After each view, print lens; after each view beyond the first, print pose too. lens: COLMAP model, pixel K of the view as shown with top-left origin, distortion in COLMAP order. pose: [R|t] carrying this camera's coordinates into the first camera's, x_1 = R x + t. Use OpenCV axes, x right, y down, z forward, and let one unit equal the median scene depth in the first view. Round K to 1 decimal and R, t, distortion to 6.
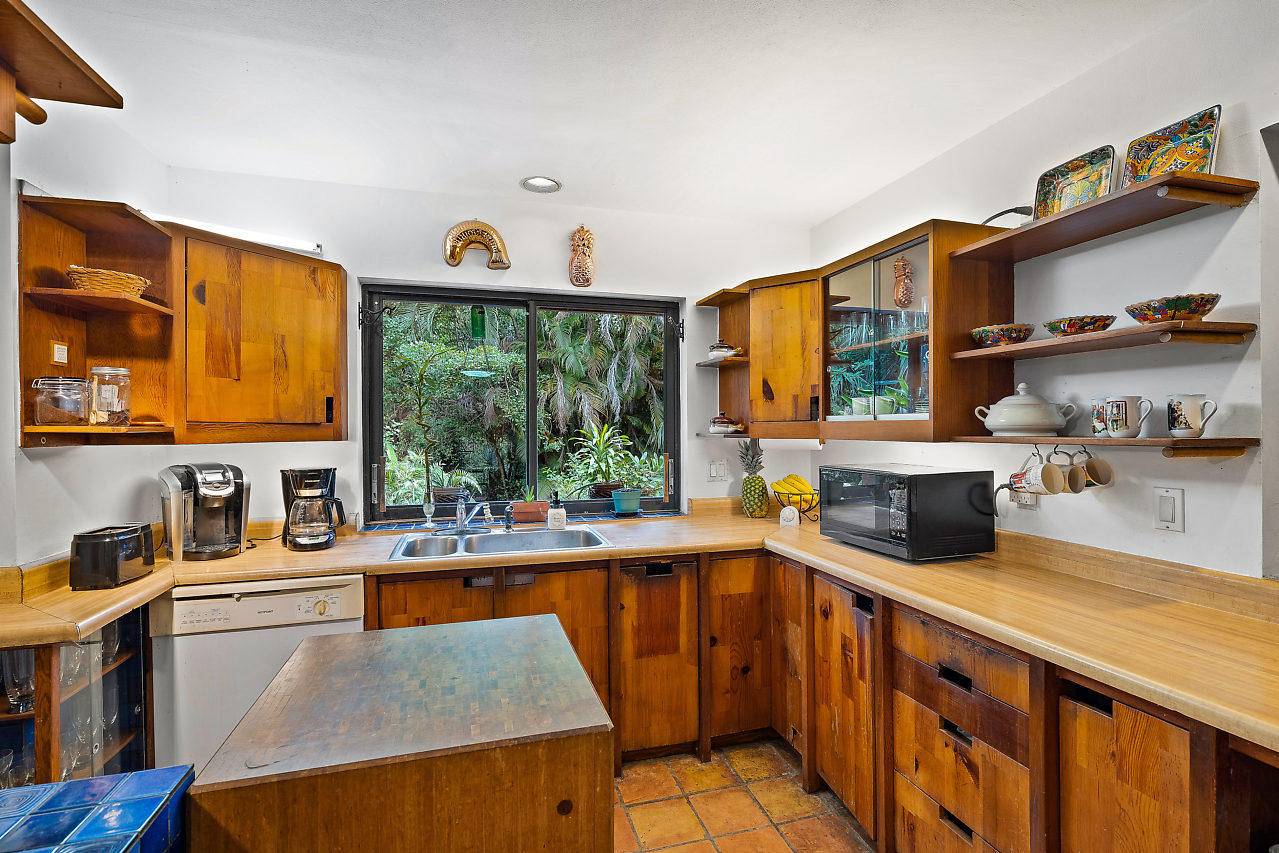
lens RADIAL K [[586.9, 0, 639.5], [0, 586.9, 426.5], [0, 0, 1]] dist [-0.000591, 0.000098]
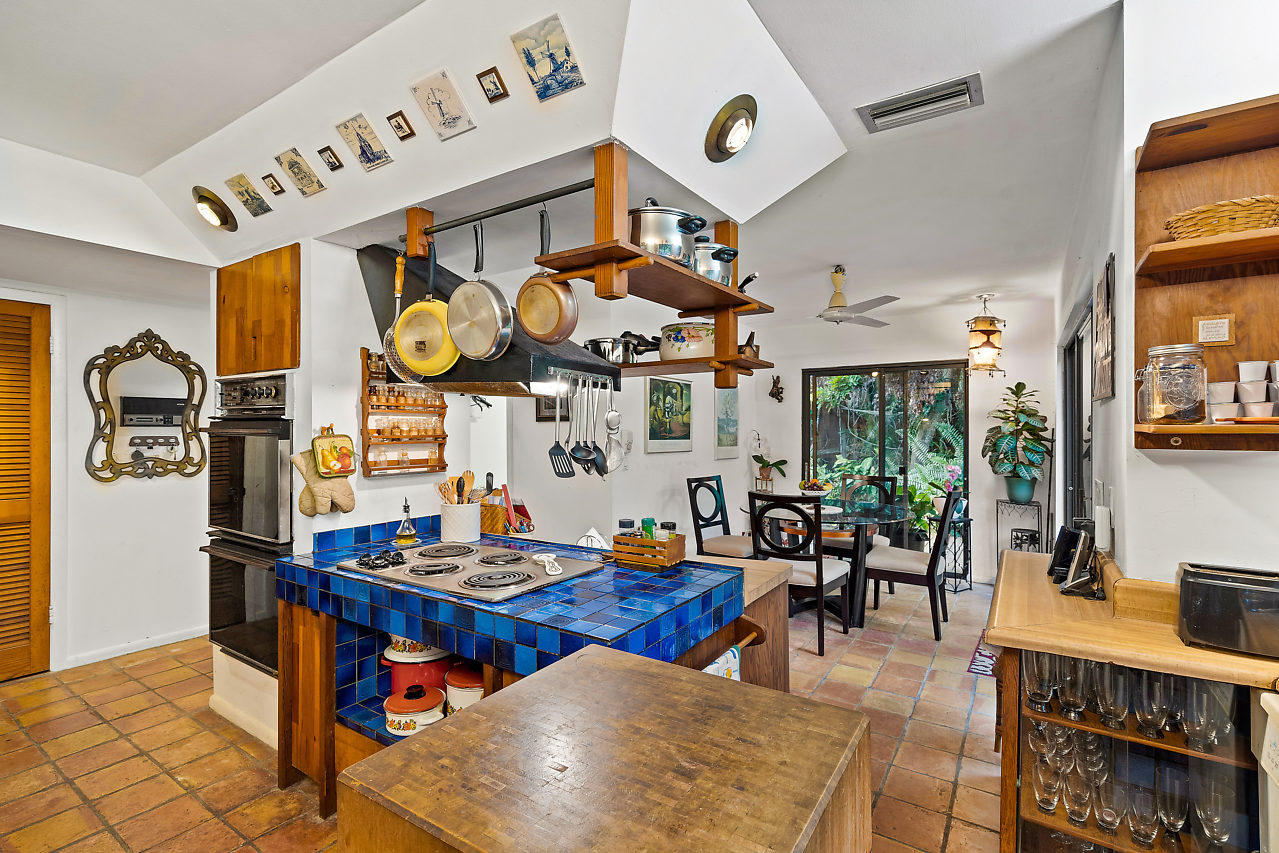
lens RADIAL K [[586.9, 0, 639.5], [0, 586.9, 426.5], [0, 0, 1]] dist [-0.000591, 0.000098]
pose [[-0.766775, 0.002076, -0.641912, 0.117694], [0.002508, 0.999997, 0.000239, 0.000794], [0.641911, -0.001427, -0.766778, 1.388238]]
